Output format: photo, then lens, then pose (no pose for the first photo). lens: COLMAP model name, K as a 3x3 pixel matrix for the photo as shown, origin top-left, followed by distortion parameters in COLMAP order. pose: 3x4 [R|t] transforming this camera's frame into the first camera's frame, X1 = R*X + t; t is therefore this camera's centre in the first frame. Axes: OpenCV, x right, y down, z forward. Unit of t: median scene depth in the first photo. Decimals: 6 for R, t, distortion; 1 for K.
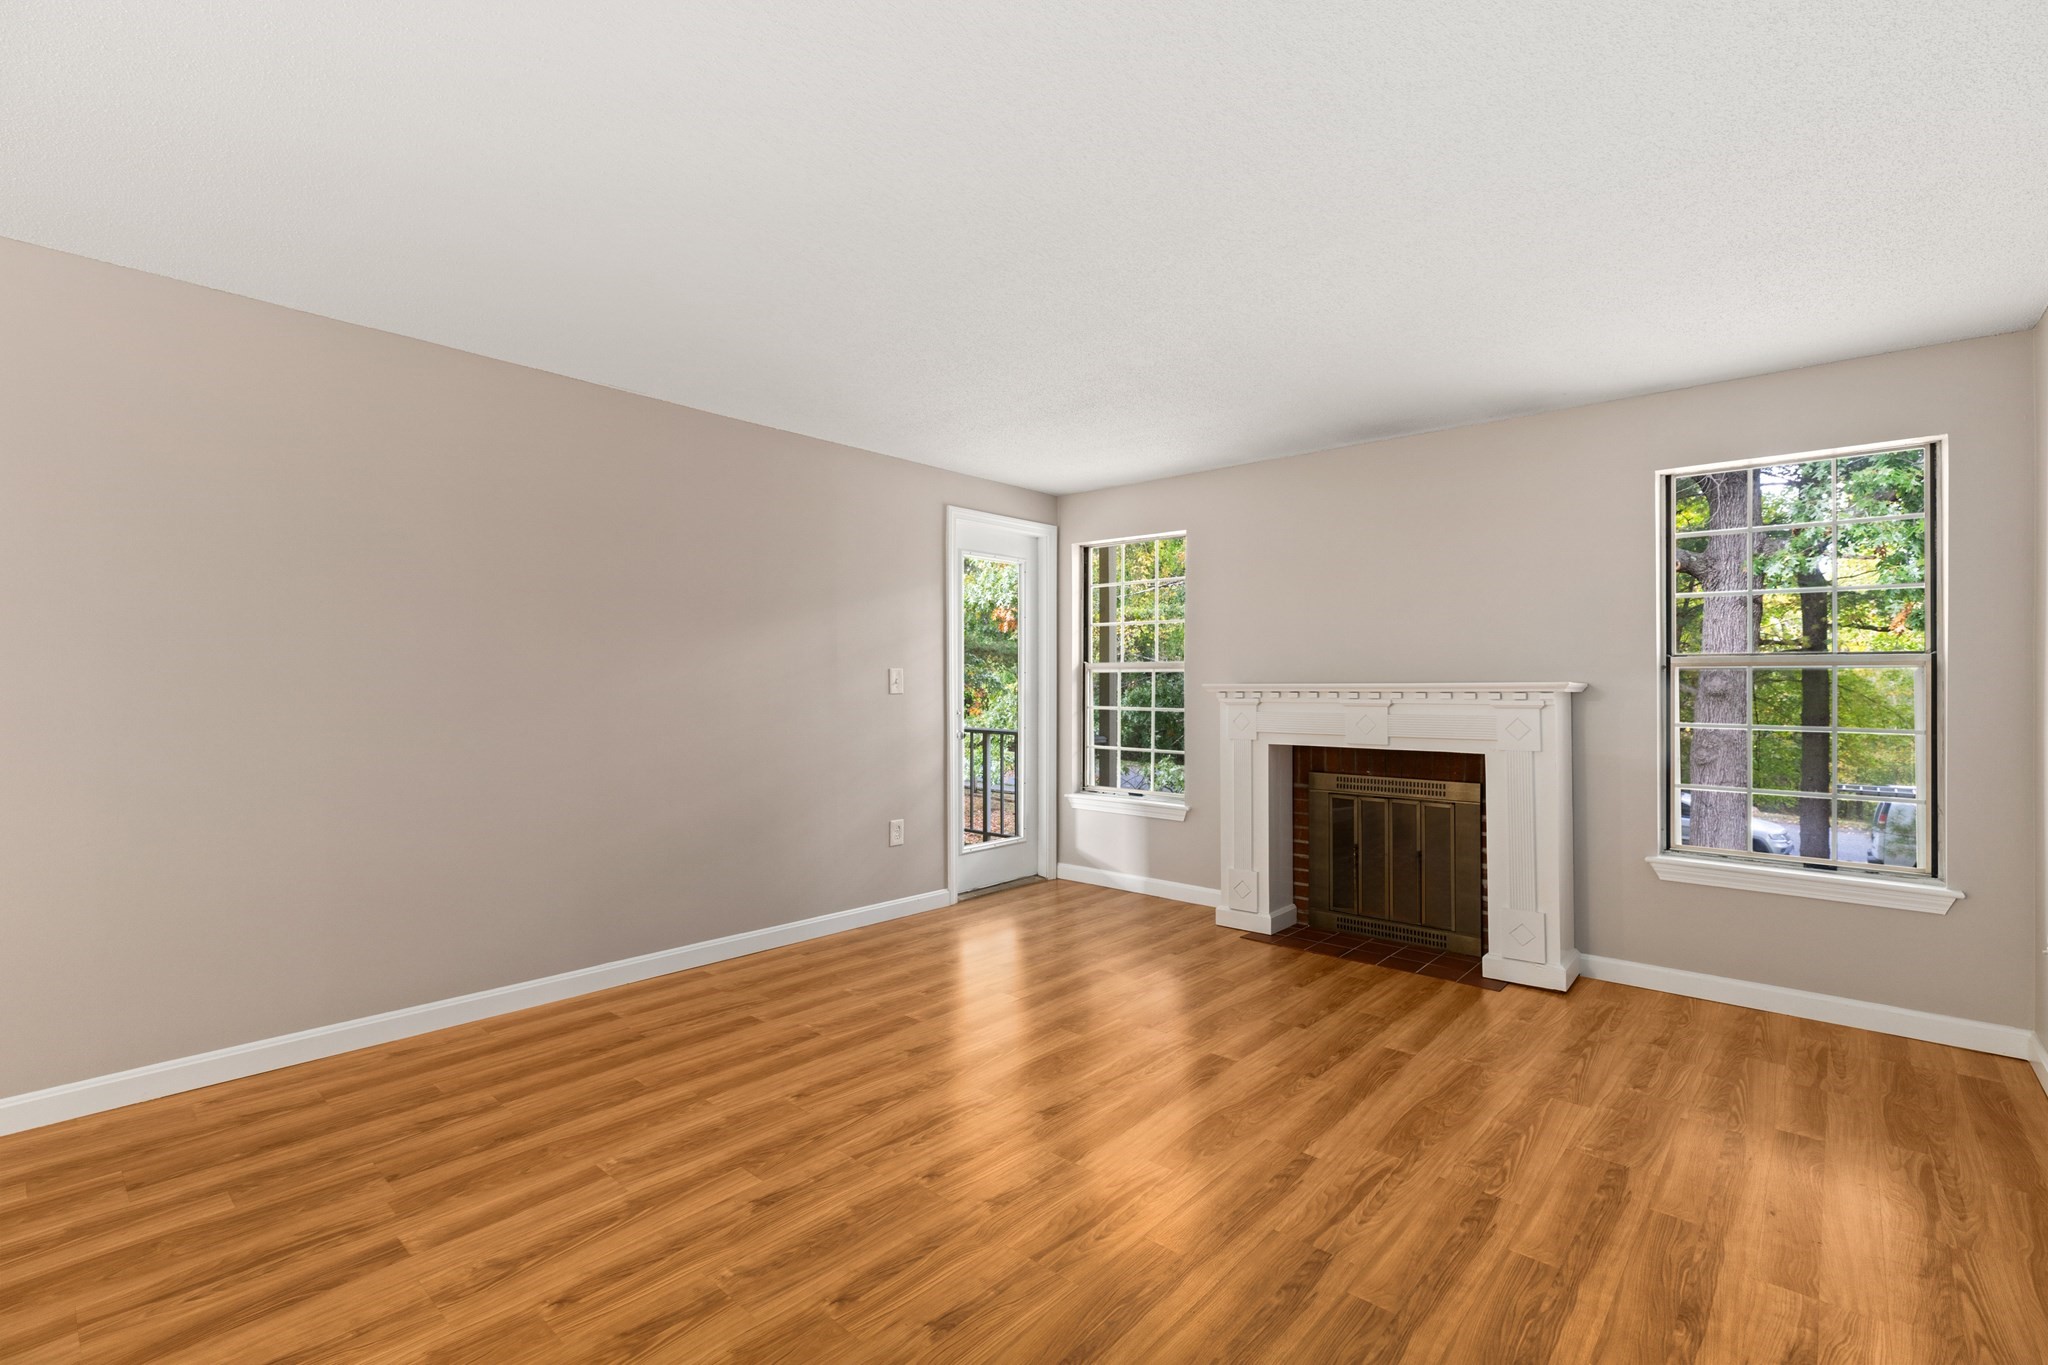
lens RADIAL K [[916.9, 0, 1029.7], [0, 916.9, 681.8], [0, 0, 1]] dist [0.002289, 0.001170]
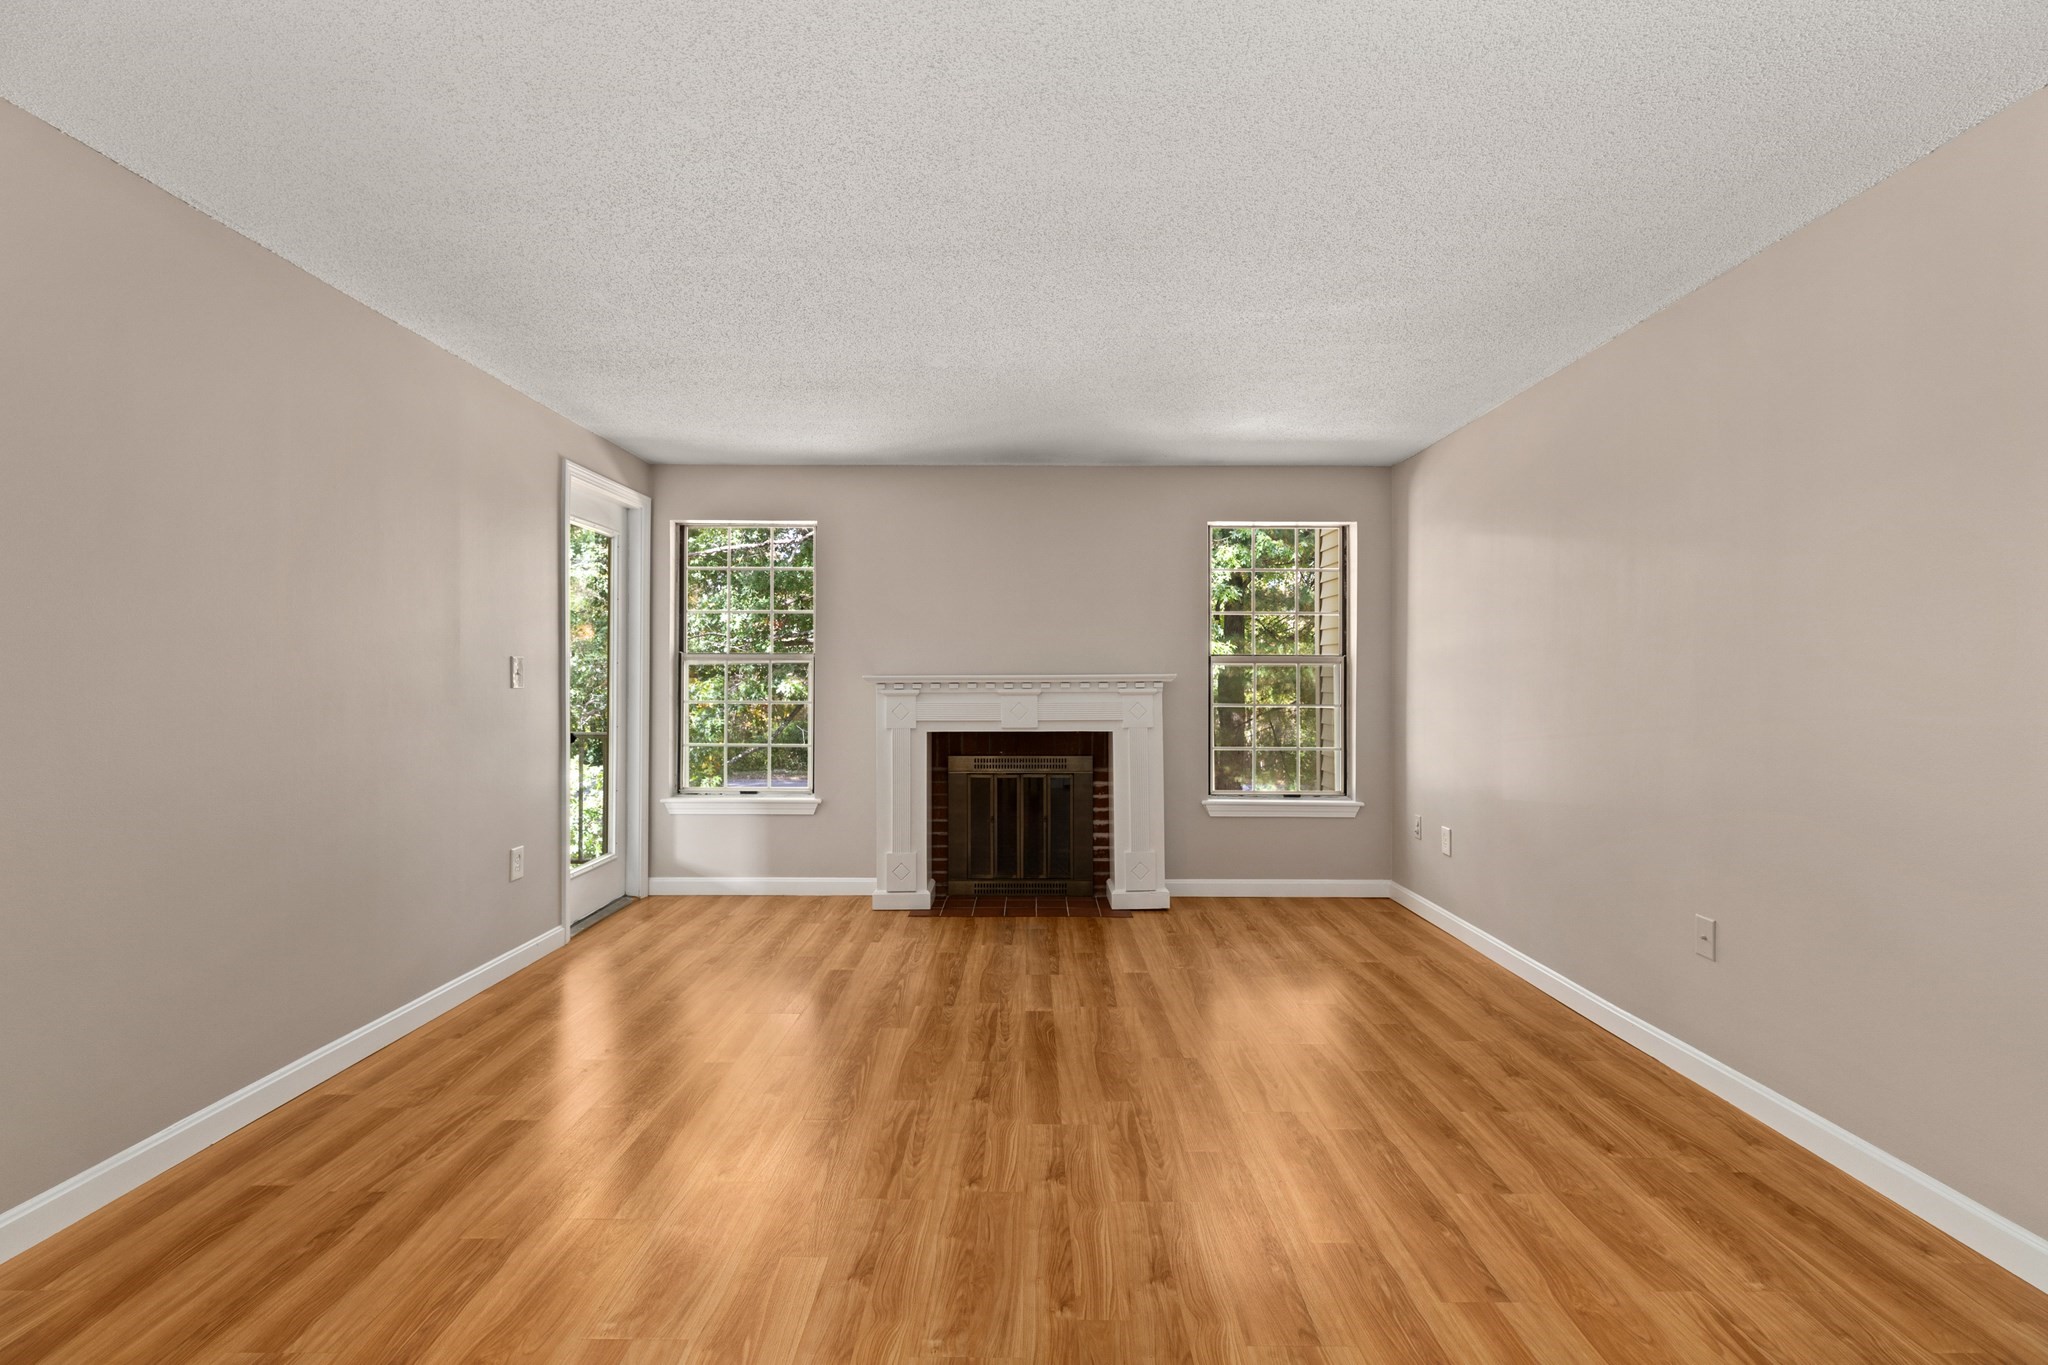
lens RADIAL K [[916.9, 0, 1026.0], [0, 916.9, 680.1], [0, 0, 1]] dist [0.002289, 0.001170]
pose [[0.750572, -0.004230, 0.660775, -0.428909], [-0.000375, 0.999977, 0.006827, 0.000016], [-0.660788, -0.005372, 0.750553, 0.142888]]
